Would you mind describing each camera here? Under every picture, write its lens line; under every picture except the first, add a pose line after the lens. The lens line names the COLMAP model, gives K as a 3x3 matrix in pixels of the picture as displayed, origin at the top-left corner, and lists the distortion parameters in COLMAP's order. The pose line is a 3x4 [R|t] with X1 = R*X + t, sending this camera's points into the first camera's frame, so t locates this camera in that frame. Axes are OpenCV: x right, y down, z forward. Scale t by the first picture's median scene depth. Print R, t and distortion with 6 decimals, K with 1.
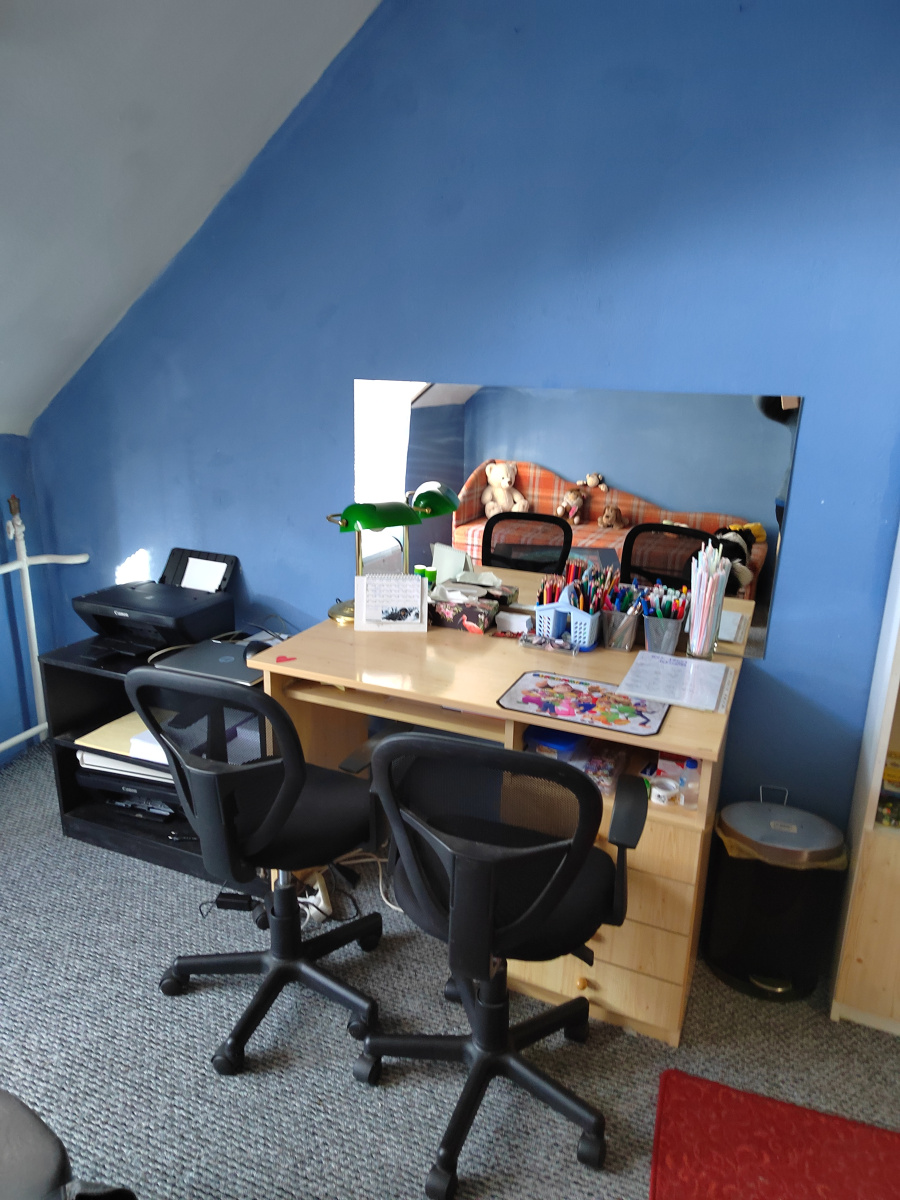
lens RADIAL K [[811.7, 0, 444.5], [0, 811.7, 597.1], [0, 0, 1]] dist [0.064397, -0.042027]
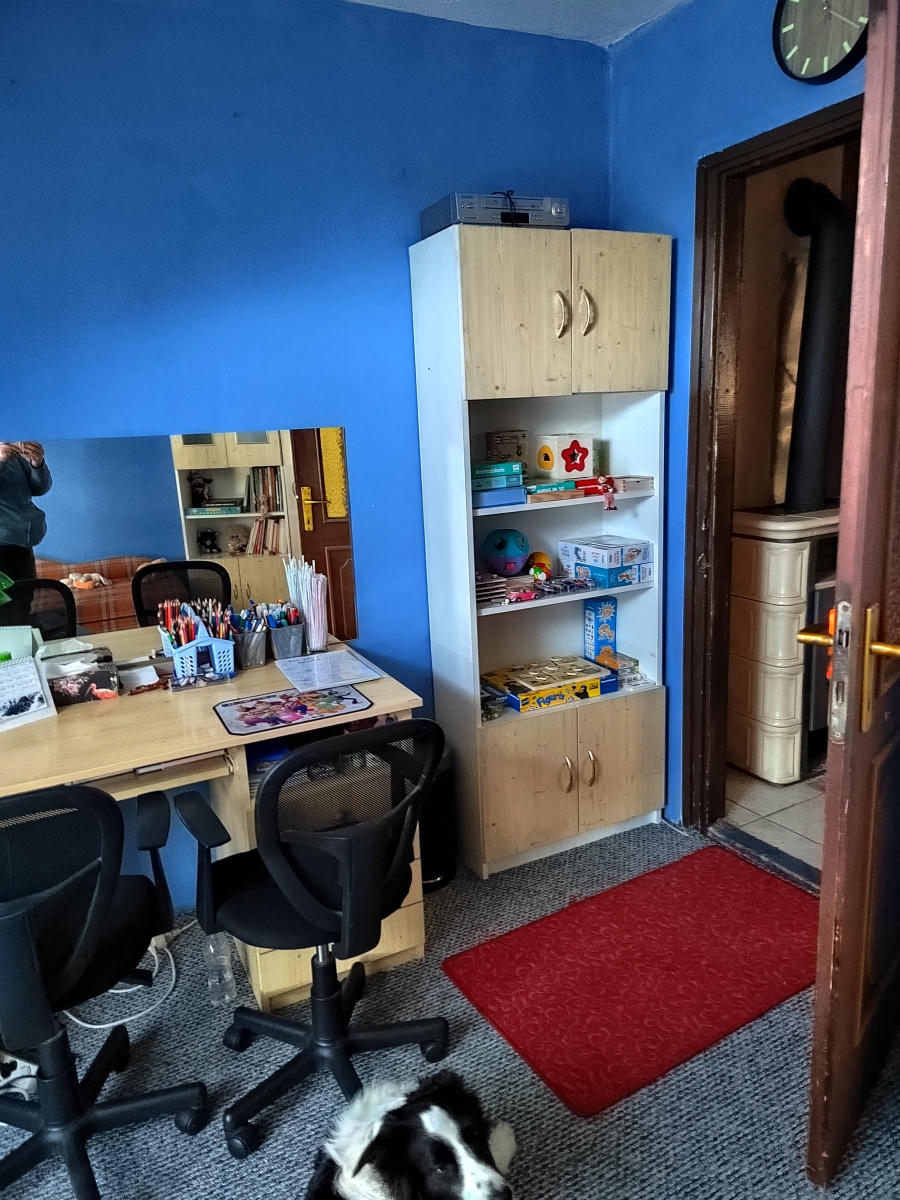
lens RADIAL K [[819.6, 0, 446.5], [0, 819.6, 595.4], [0, 0, 1]] dist [0.065887, -0.044712]
pose [[0.652693, -0.224392, 0.723630, -0.394145], [0.268717, 0.961601, 0.055810, -0.019770], [-0.708366, 0.158025, 0.687928, 0.050574]]
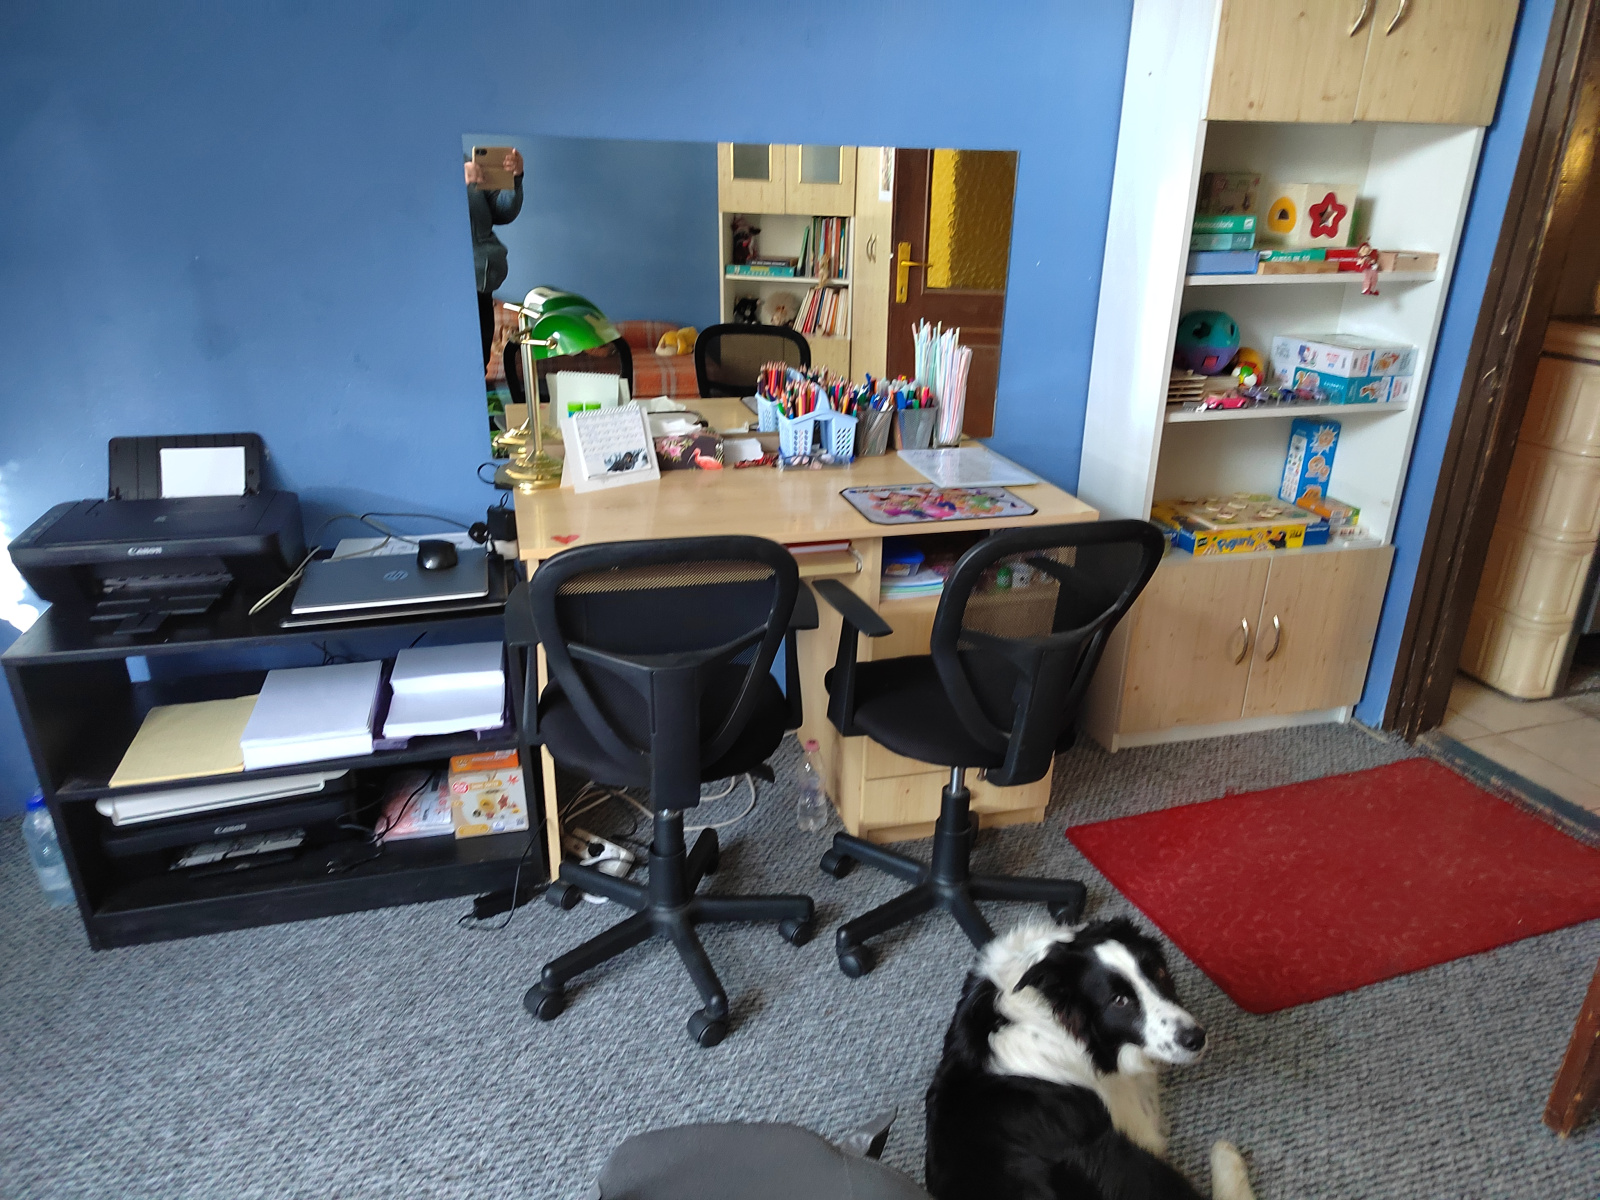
lens RADIAL K [[1082.3, 0, 806.9], [0, 1082.3, 585.0], [0, 0, 1]] dist [0.064397, -0.042027]
pose [[0.782221, -0.237207, 0.576076, -0.554851], [0.171688, 0.970949, 0.166675, -0.006388], [-0.598877, -0.031471, 0.800223, 0.101080]]
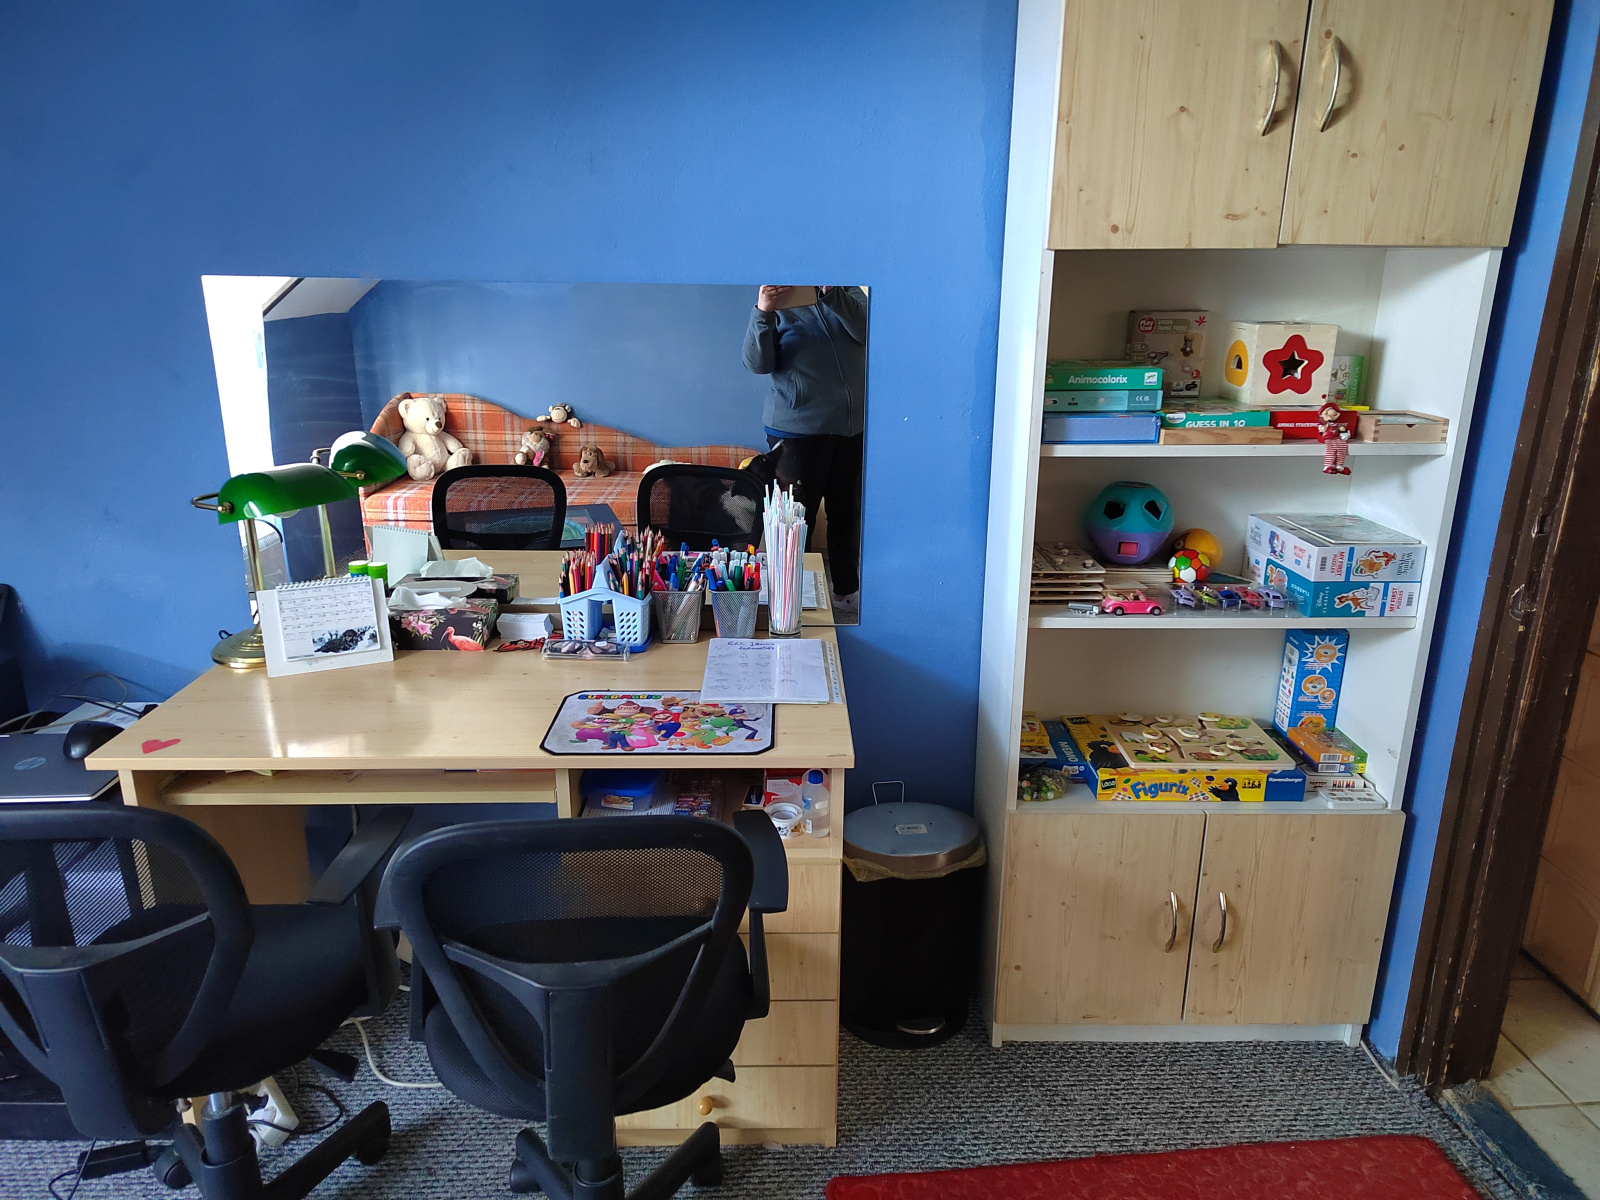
lens RADIAL K [[1092.8, 0, 800.0], [0, 1092.8, 600.0], [0, 0, 1]] dist [0.065887, -0.044712]
pose [[0.911707, -0.140200, 0.386179, -0.062166], [0.129588, 0.990122, 0.053522, -0.010994], [-0.389868, 0.001247, 0.920870, 0.060478]]
